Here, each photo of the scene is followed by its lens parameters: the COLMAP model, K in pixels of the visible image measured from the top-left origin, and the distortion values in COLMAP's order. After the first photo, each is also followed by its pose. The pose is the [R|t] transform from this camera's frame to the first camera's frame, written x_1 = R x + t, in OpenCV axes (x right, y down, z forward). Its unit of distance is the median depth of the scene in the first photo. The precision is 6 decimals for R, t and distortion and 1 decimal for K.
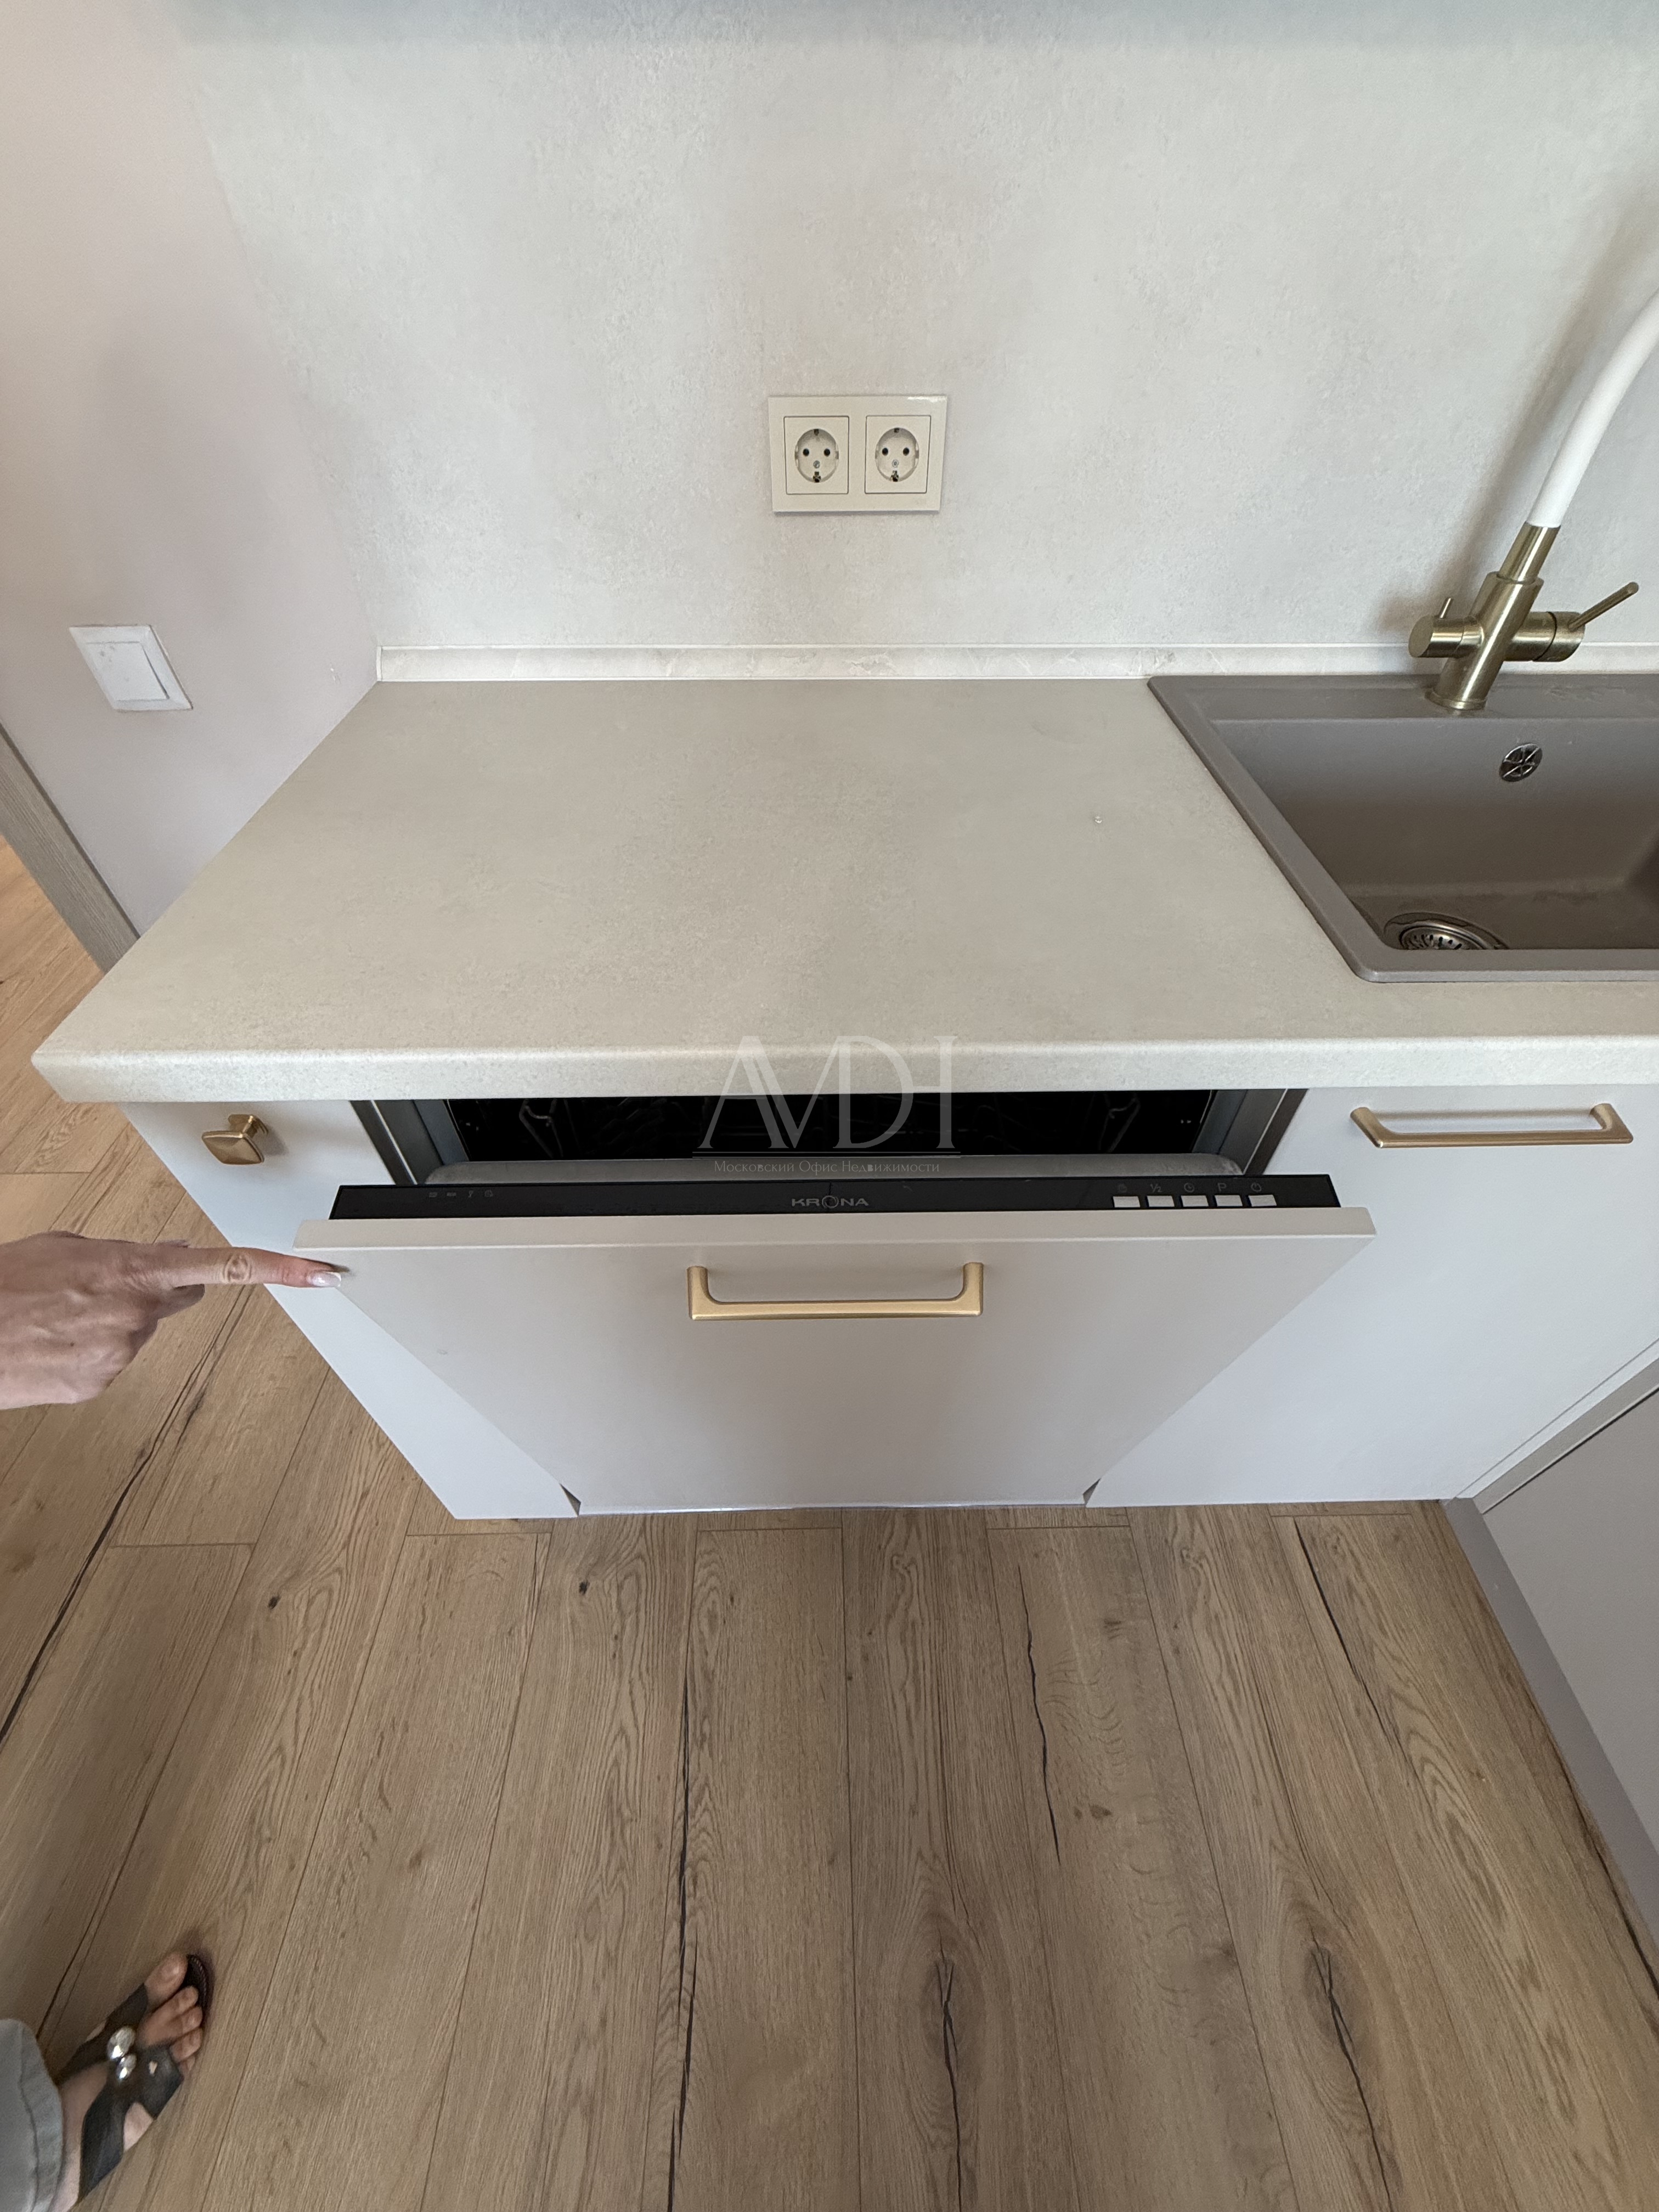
lens RADIAL K [[887.4, 0, 837.3], [0, 887.4, 1097.4], [0, 0, 1]] dist [-0.000025, 0.001015]
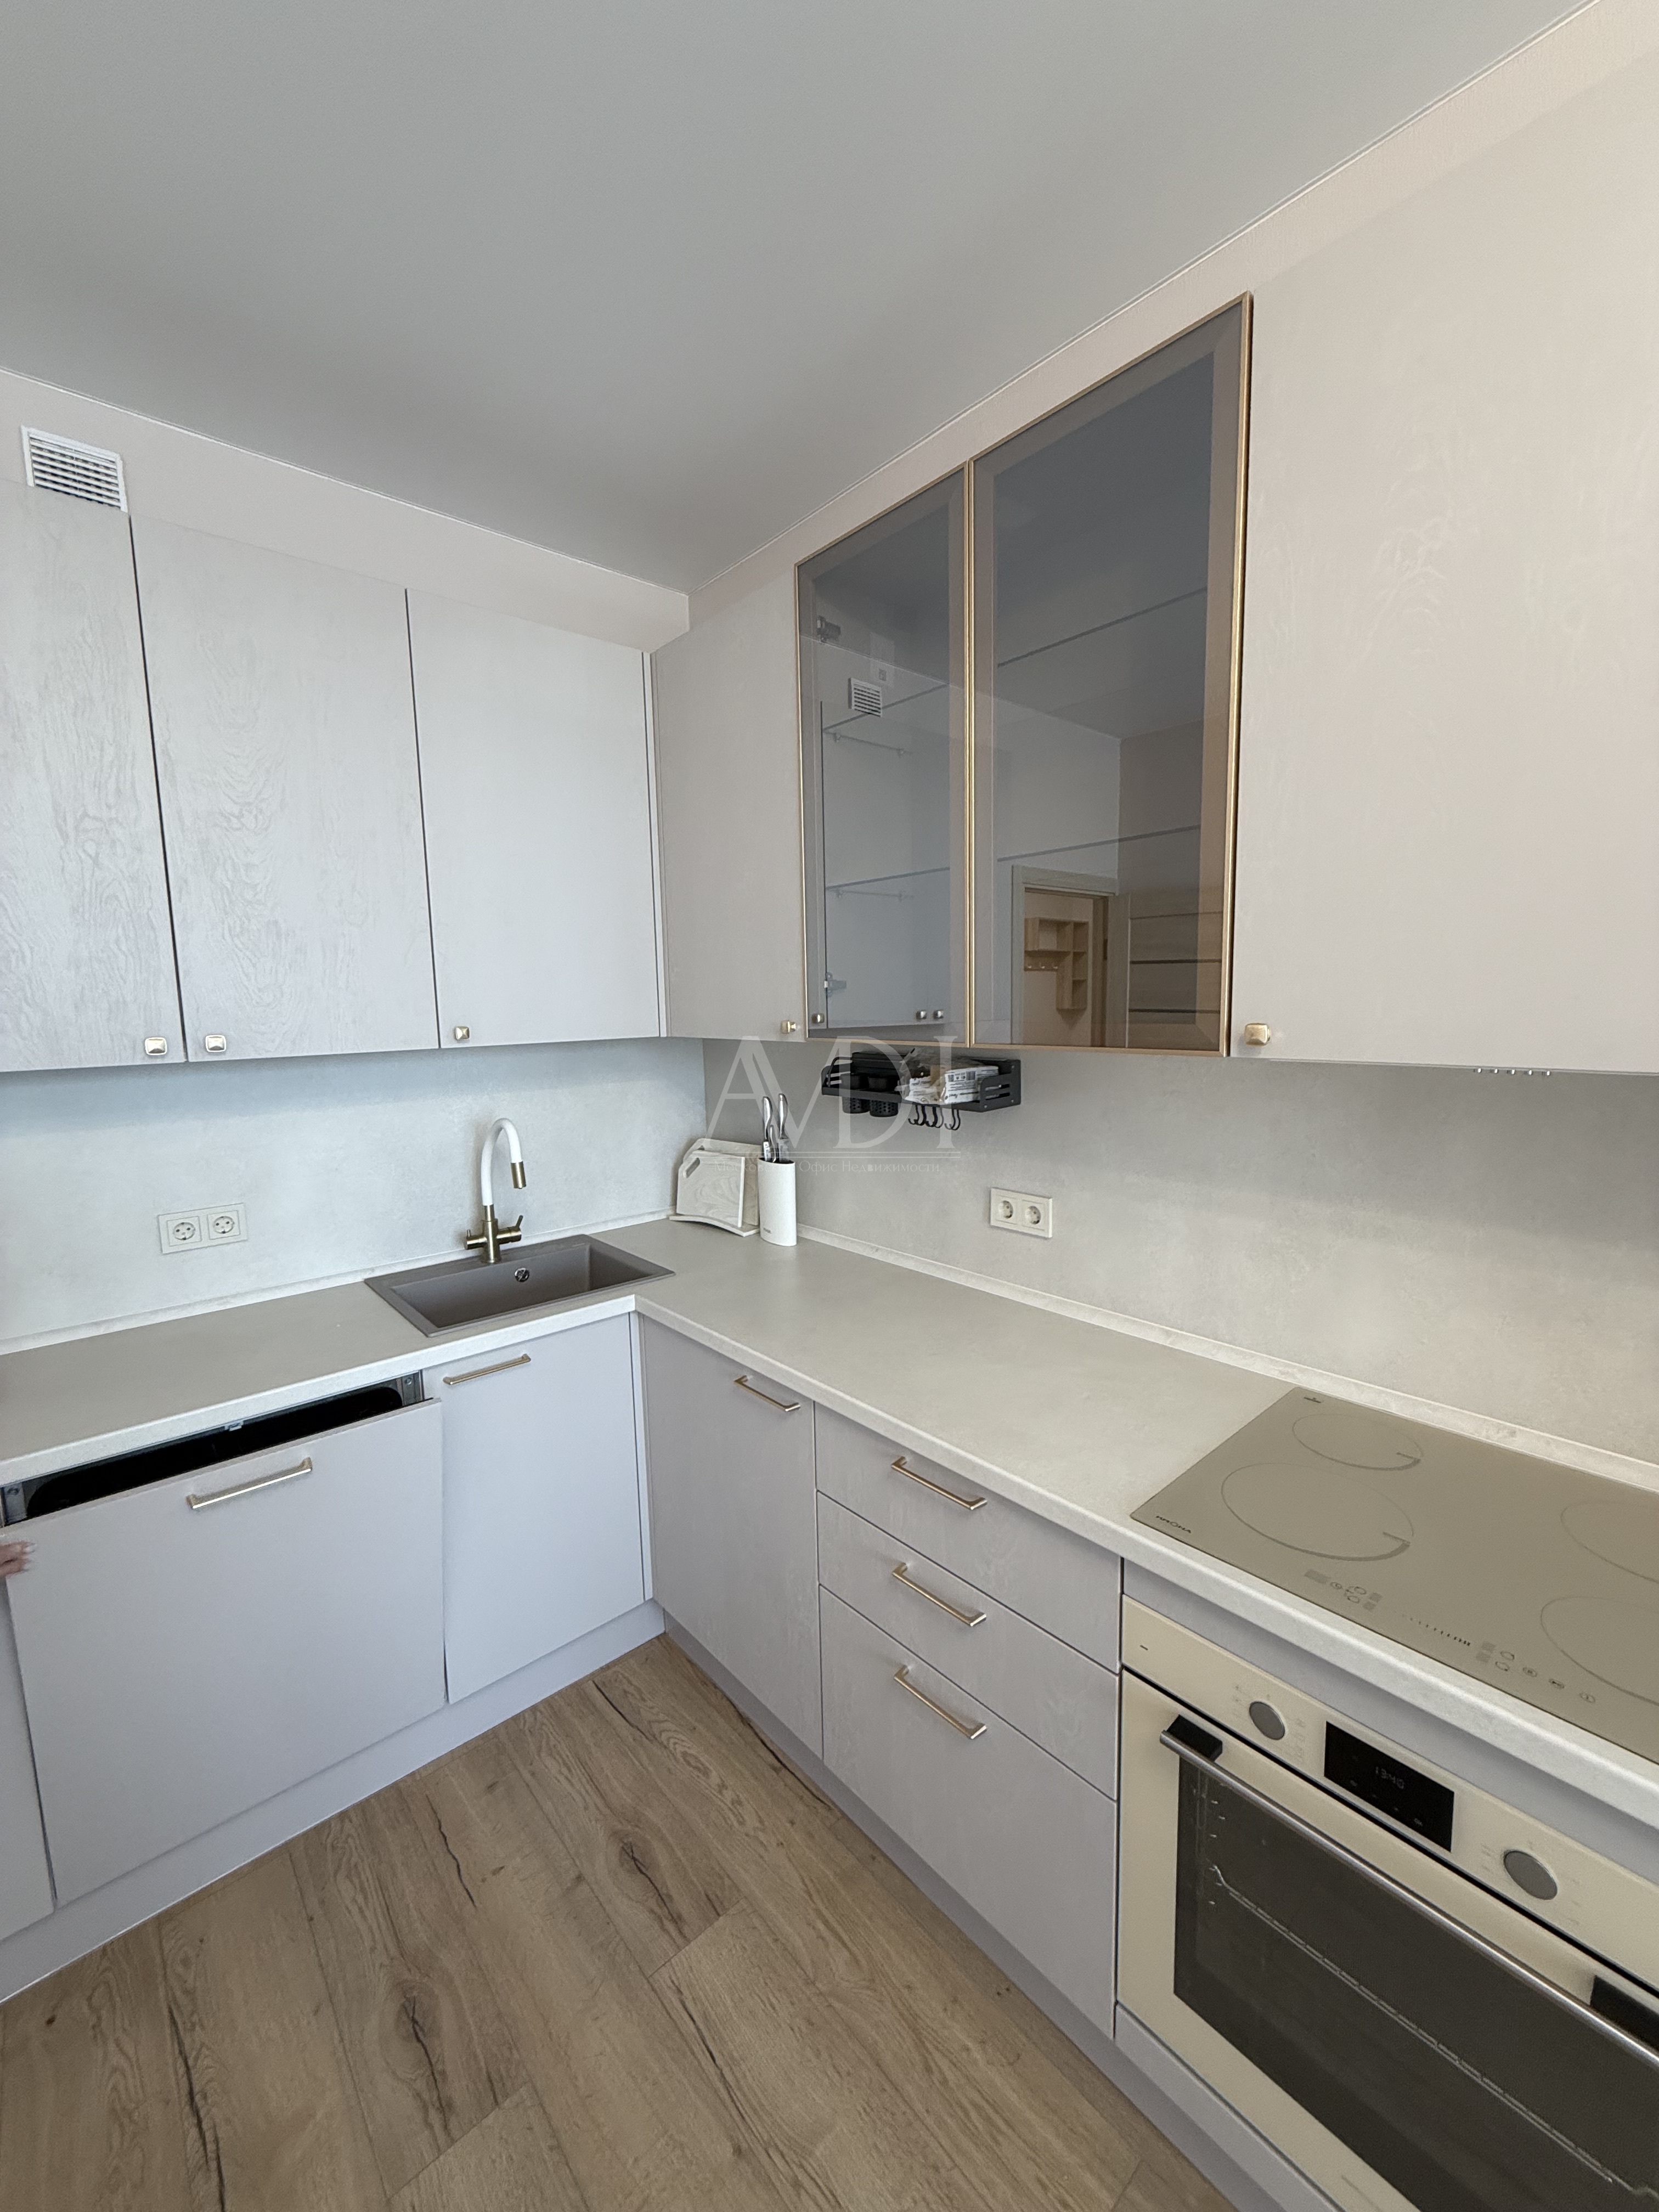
lens RADIAL K [[887.4, 0, 837.3], [0, 887.4, 1097.4], [0, 0, 1]] dist [-0.000025, 0.001015]
pose [[0.764837, -0.095338, 0.637130, -0.142836], [0.472597, 0.755141, -0.454329, 0.806159], [-0.437808, 0.648593, 0.622617, -1.301332]]
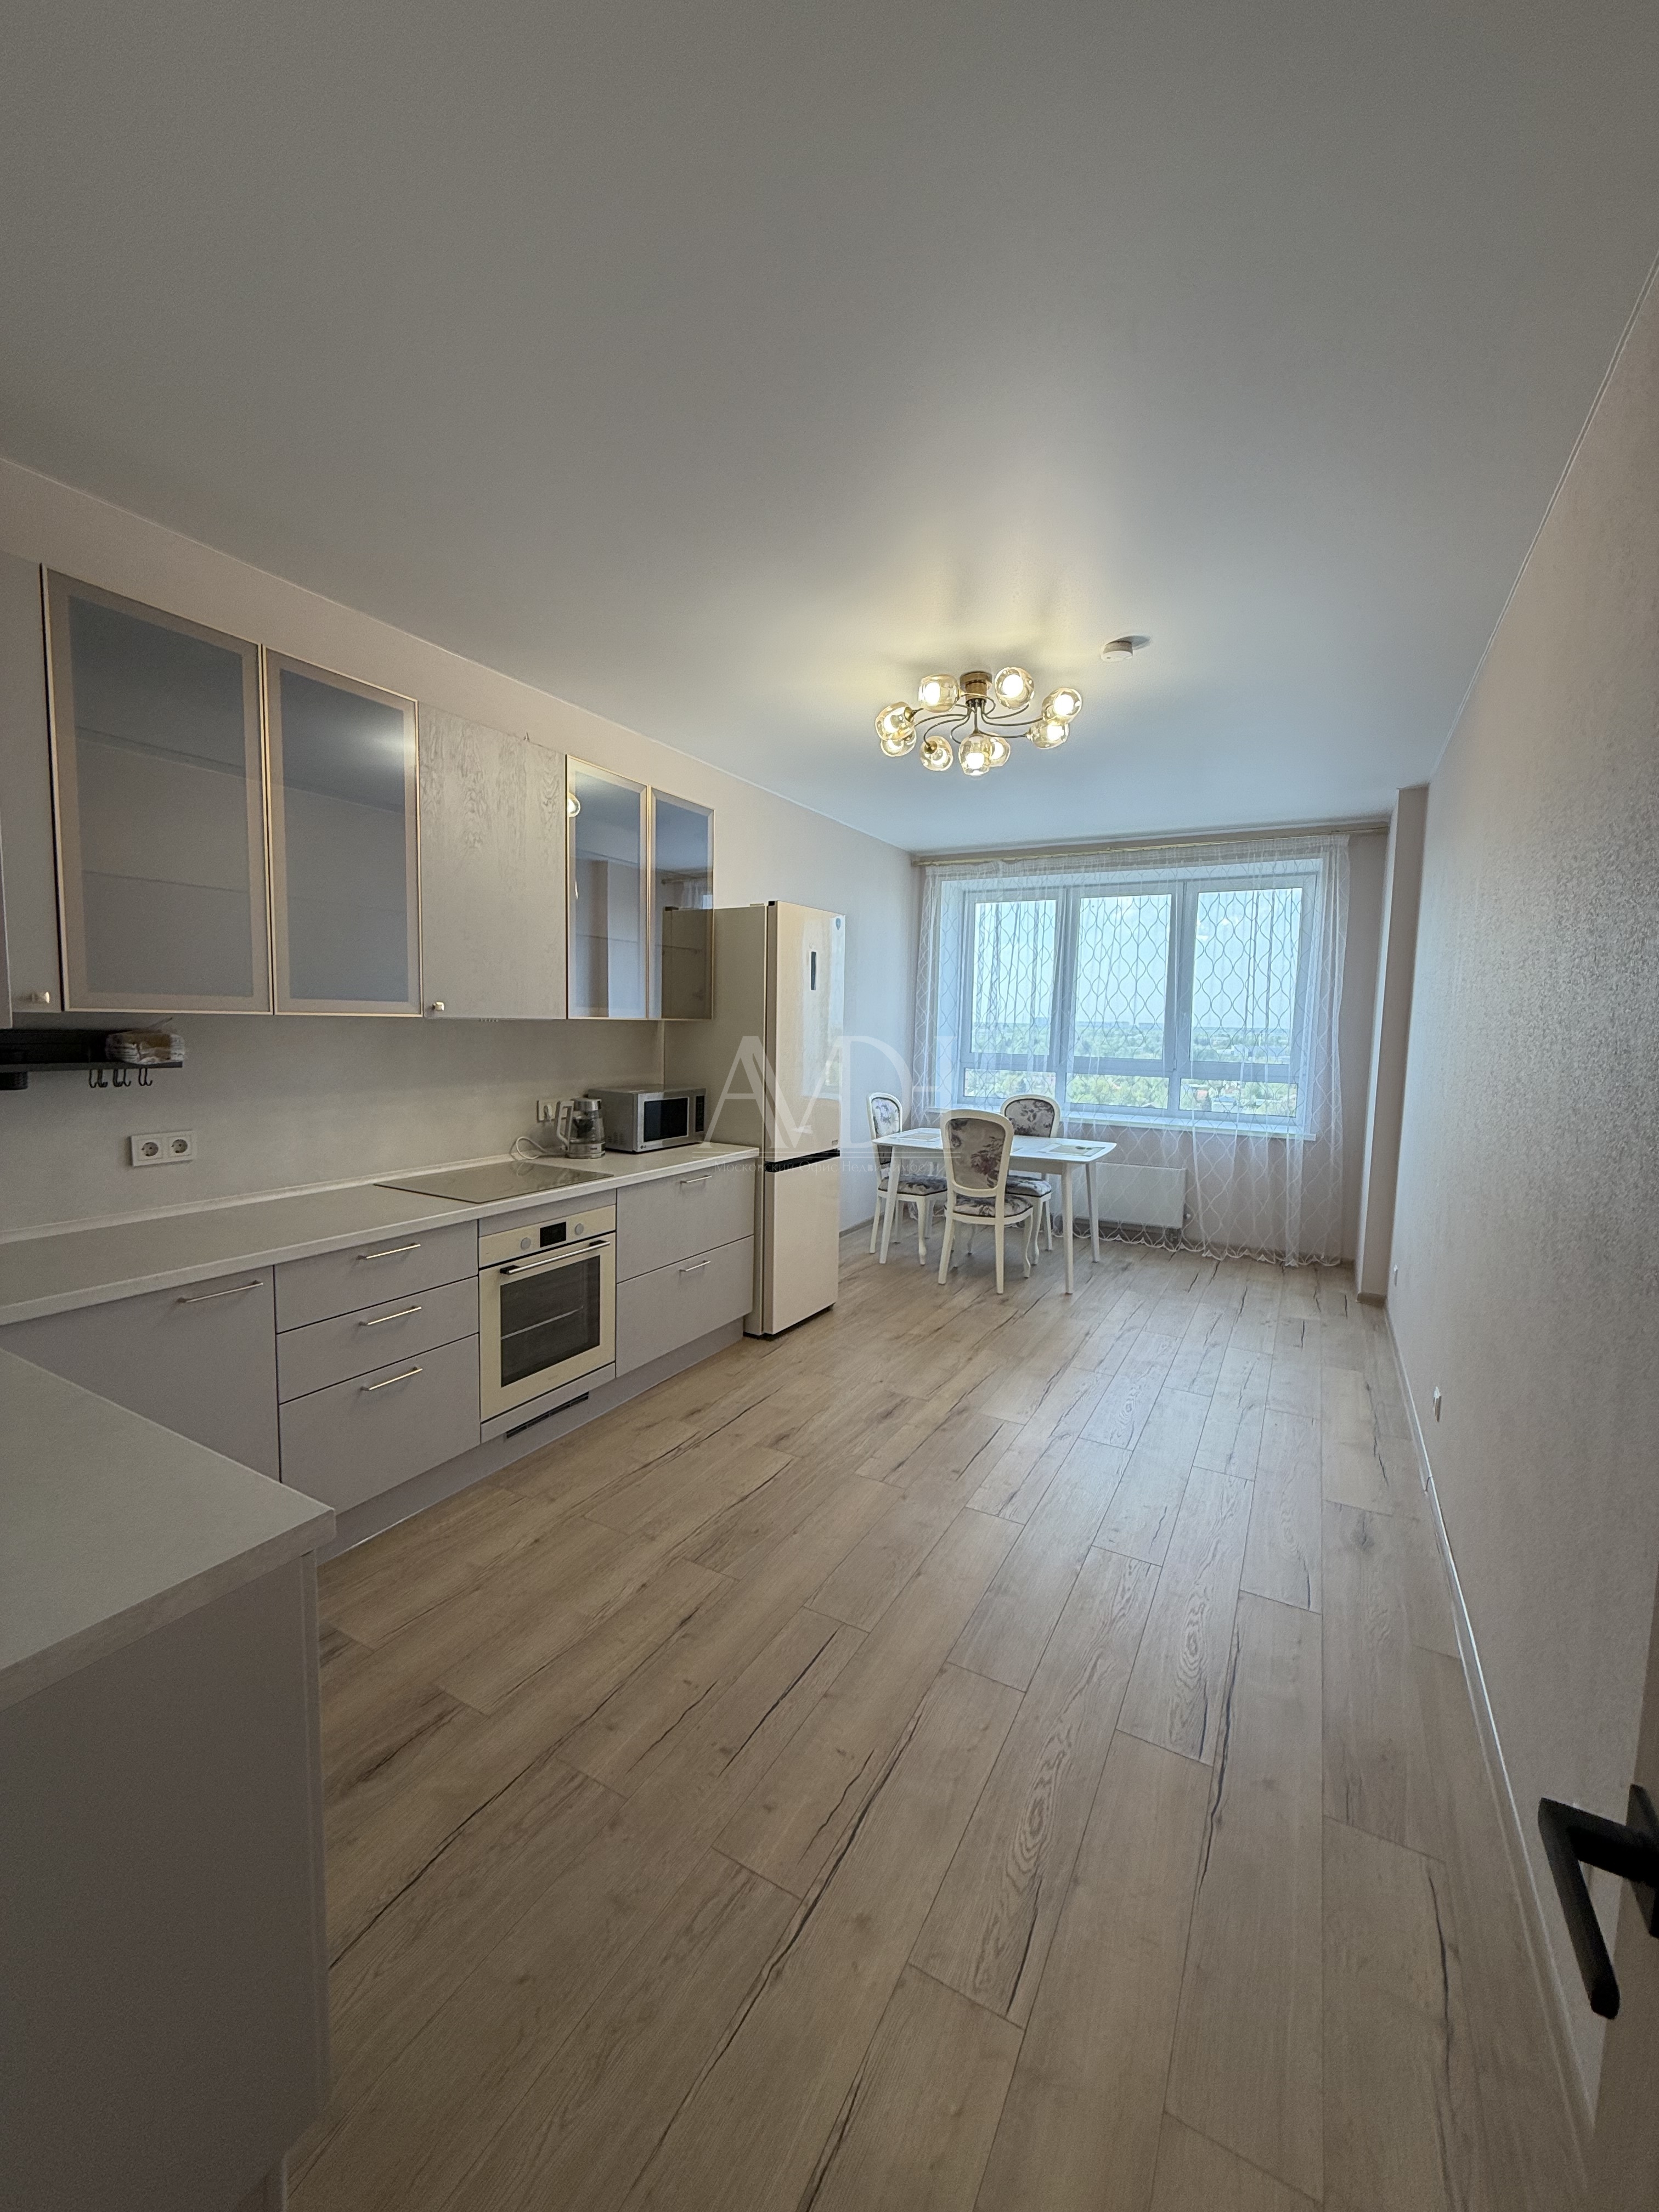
lens RADIAL K [[880.6, 0, 829.5], [0, 880.6, 1106.0], [0, 0, 1]] dist [0.000622, 0.000054]
pose [[-0.863147, -0.072931, 0.499658, -1.549887], [0.336883, 0.653936, 0.677405, -0.902354], [-0.376148, 0.753027, -0.539873, 0.522096]]
